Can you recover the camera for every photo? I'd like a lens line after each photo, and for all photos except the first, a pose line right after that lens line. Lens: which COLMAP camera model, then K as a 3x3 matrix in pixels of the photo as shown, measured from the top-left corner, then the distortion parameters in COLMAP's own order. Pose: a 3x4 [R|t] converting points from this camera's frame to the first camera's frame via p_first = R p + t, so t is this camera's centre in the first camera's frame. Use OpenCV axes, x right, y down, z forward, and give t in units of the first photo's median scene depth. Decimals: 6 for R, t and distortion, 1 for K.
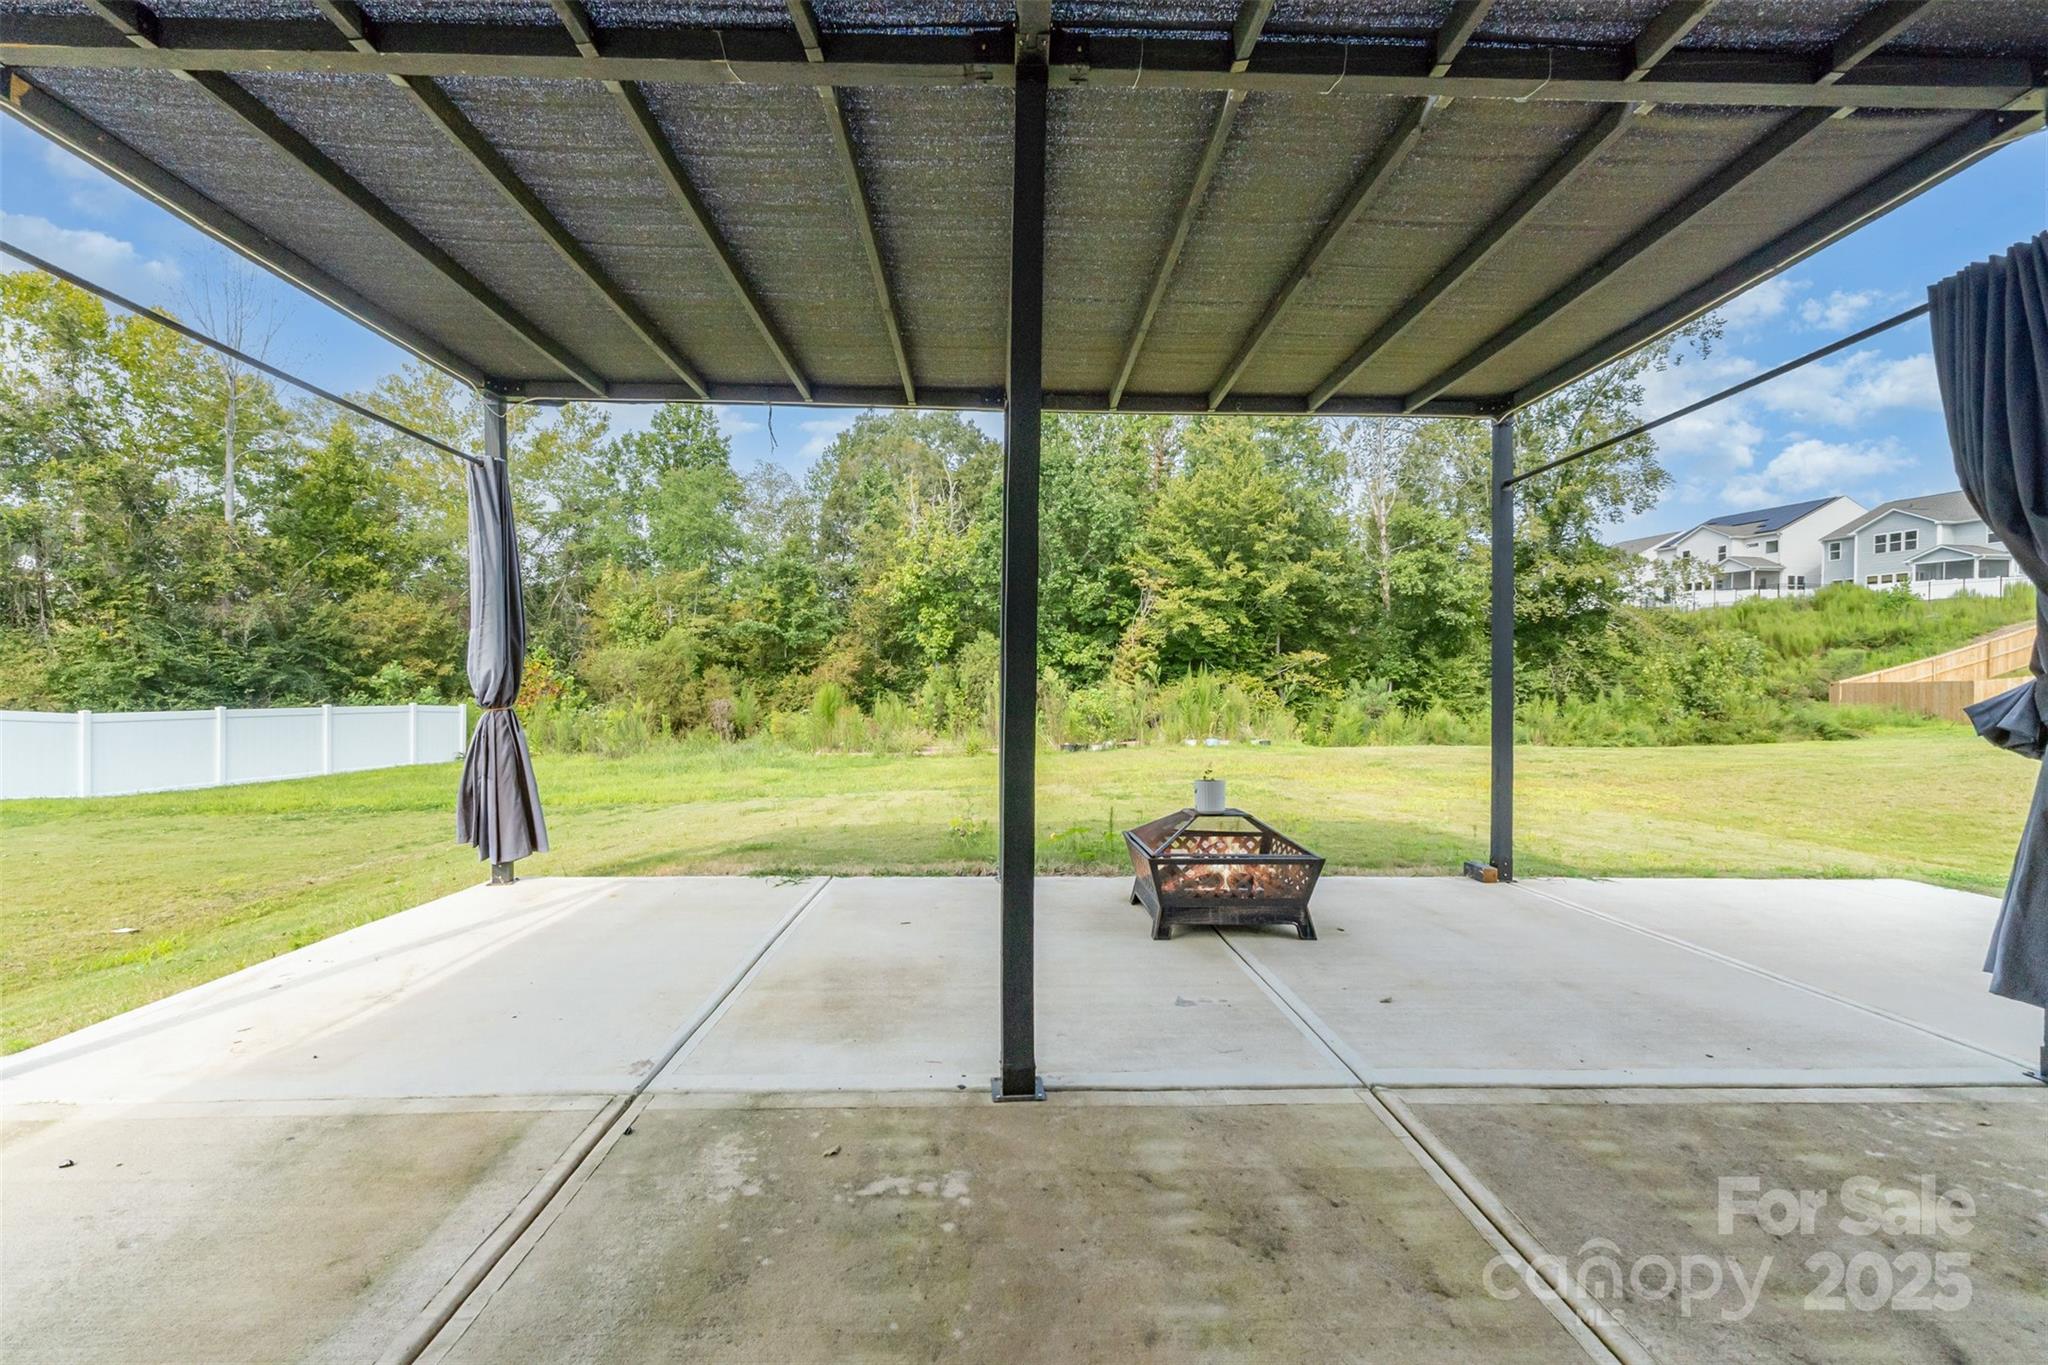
lens RADIAL K [[866.5, 0, 1024.0], [0, 866.5, 682.5], [0, 0, 1]] dist [0.004330, 0.000402]
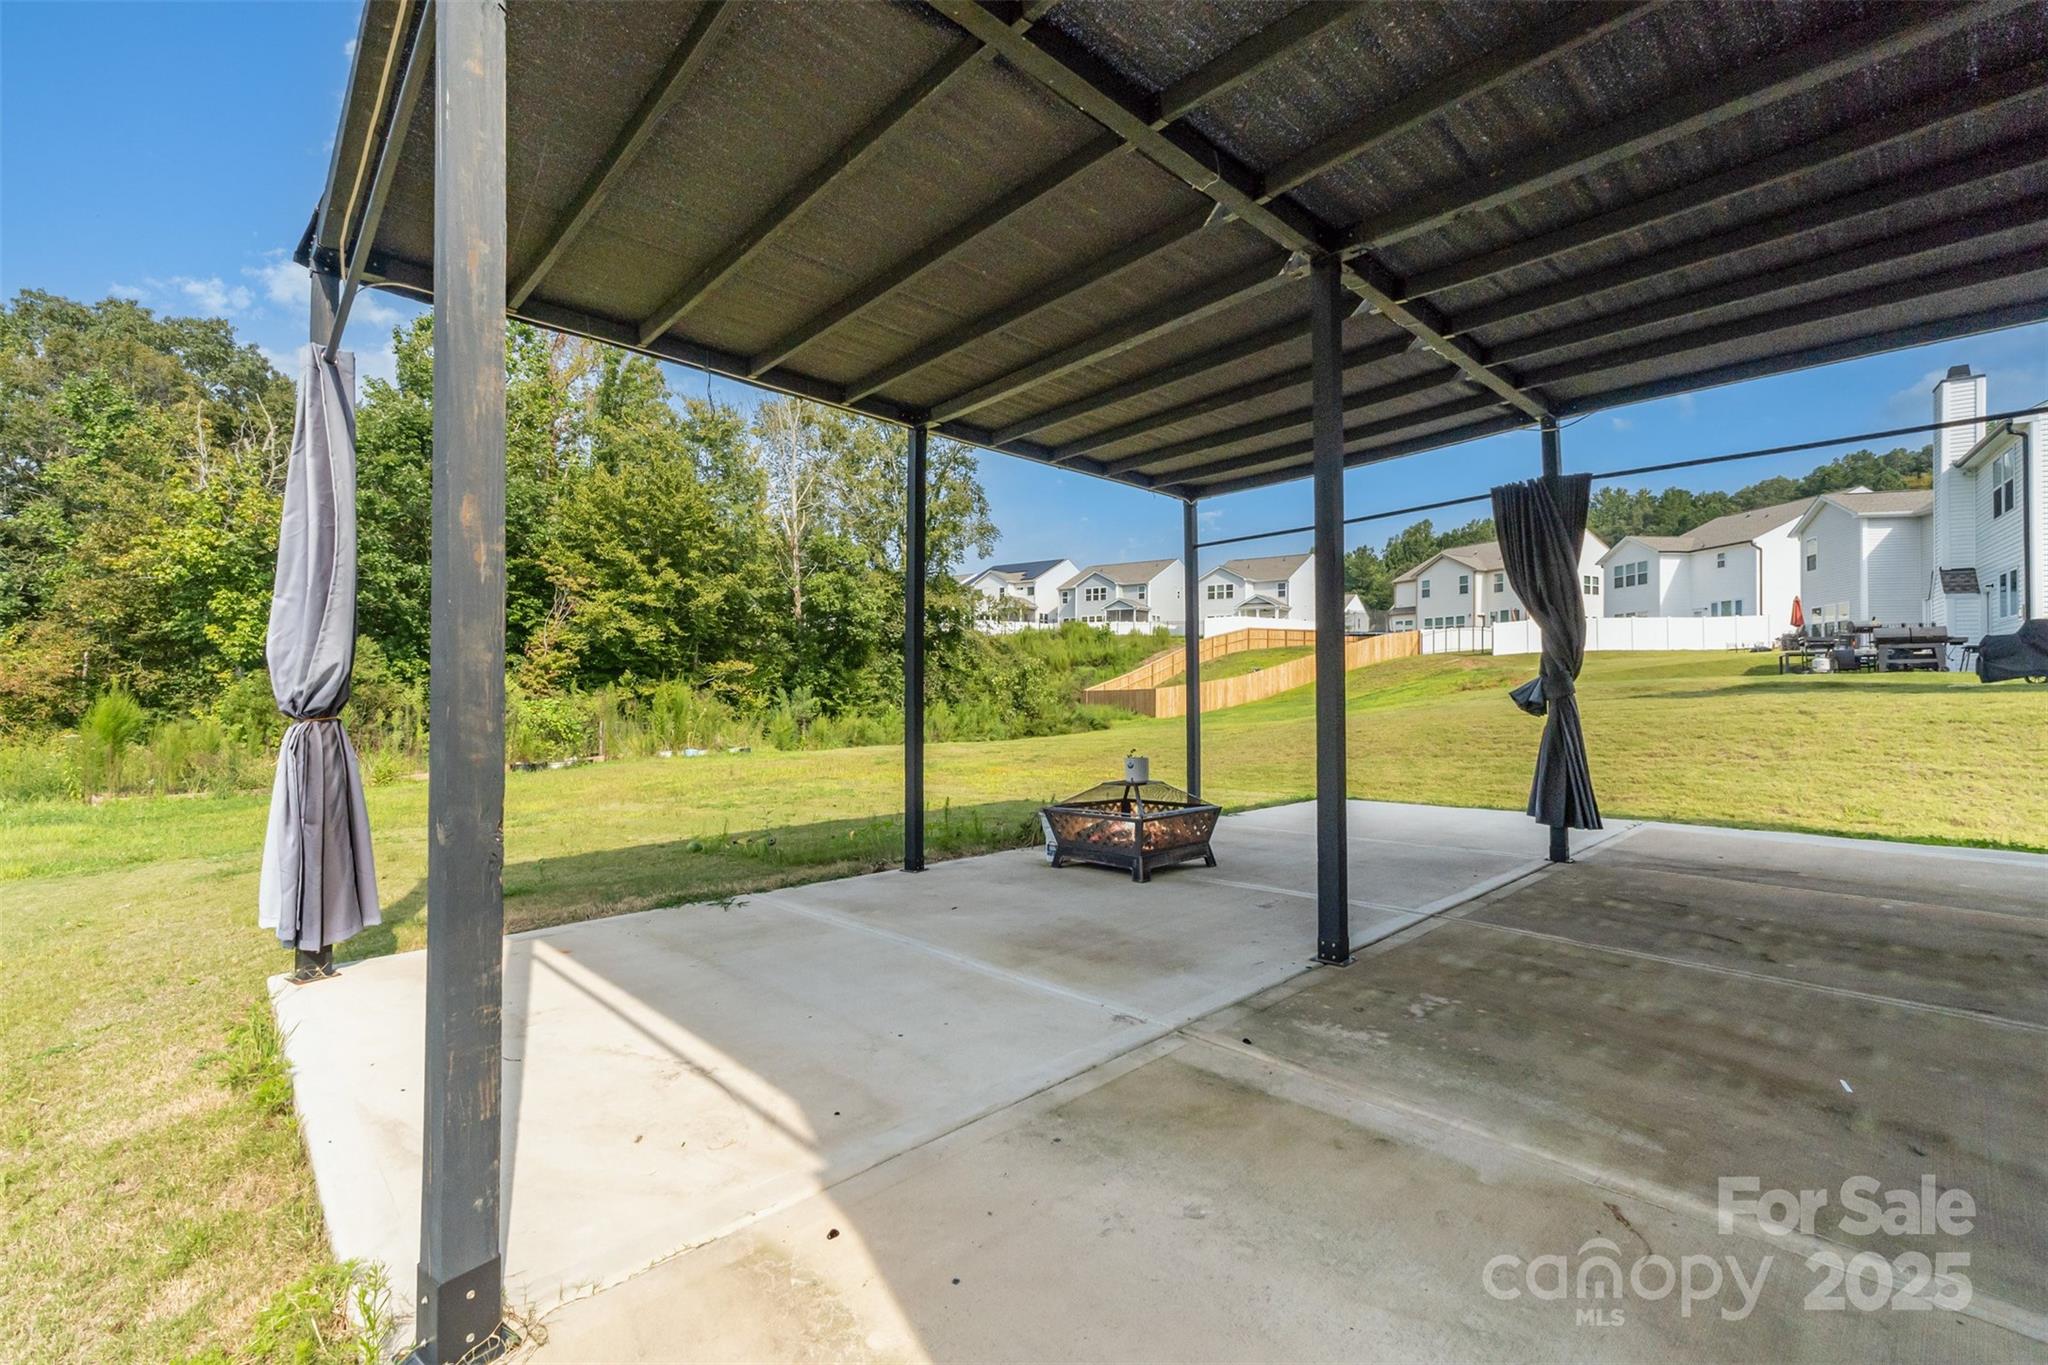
lens RADIAL K [[862.8, 0, 1019.0], [0, 862.8, 665.7], [0, 0, 1]] dist [0.003884, 0.000272]
pose [[0.748661, 0.015995, 0.662760, -0.099627], [0.005322, 0.999532, -0.030135, 0.001777], [-0.662931, 0.026088, 0.748226, 0.019587]]
